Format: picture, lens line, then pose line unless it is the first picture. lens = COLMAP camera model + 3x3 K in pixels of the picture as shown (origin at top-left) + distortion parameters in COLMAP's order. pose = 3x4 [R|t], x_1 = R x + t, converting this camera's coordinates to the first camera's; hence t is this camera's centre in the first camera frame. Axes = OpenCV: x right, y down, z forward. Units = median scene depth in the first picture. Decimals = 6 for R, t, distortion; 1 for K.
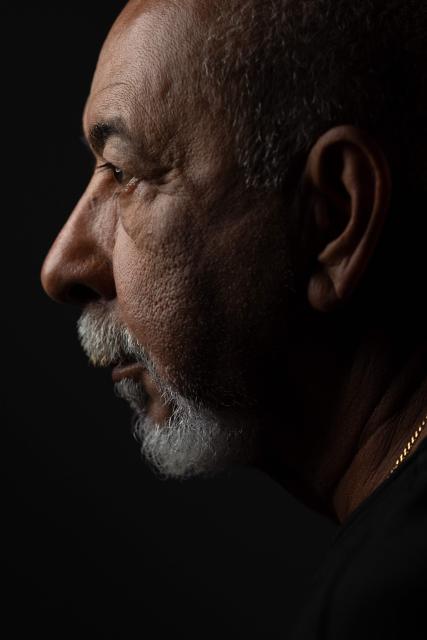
lens RADIAL K [[2924.5, 0, 214.6], [0, 2924.5, 320.1], [0, 0, 1]] dist [0.287326, 0.000000]
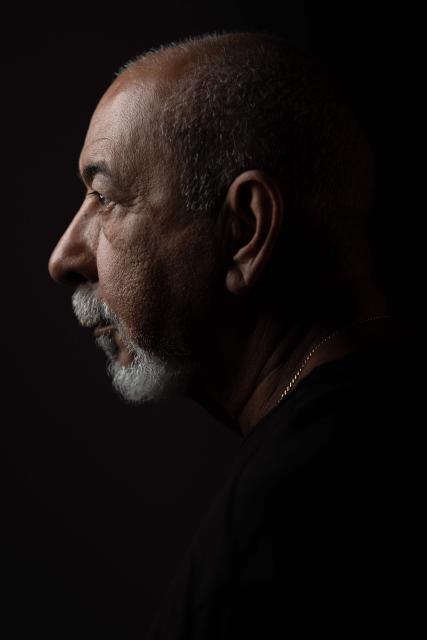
lens RADIAL K [[2924.5, 0, 213.1], [0, 2924.5, 320.0], [0, 0, 1]] dist [0.287326, 0.000000]
pose [[0.999007, 0.024836, 0.036992, -0.029820], [-0.025440, 0.999549, 0.015951, -0.013175], [-0.036580, -0.016876, 0.999188, -0.499758]]
